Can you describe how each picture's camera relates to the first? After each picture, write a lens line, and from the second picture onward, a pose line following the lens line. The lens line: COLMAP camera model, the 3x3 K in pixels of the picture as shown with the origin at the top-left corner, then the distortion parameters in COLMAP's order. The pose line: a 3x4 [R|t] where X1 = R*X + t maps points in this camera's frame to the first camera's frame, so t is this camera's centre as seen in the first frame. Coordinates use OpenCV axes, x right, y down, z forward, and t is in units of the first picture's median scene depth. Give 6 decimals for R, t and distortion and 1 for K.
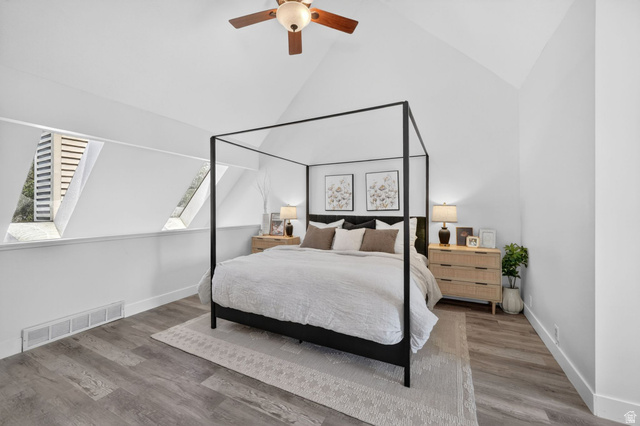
lens RADIAL K [[256.7, 0, 318.4], [0, 256.7, 209.1], [0, 0, 1]] dist [-0.001423, -0.000143]
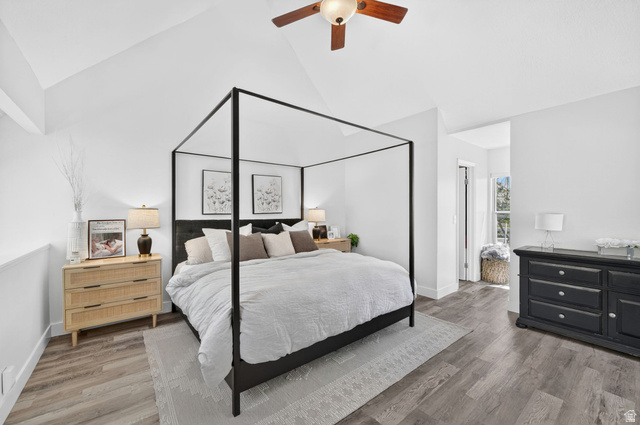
lens RADIAL K [[251.4, 0, 320.0], [0, 251.4, 212.5], [0, 0, 1]] dist [0.001165, 0.000083]
pose [[0.422764, -0.003599, 0.906233, -0.657212], [0.003437, 0.999991, 0.002368, -0.001265], [-0.906233, 0.002113, 0.422772, 0.449517]]
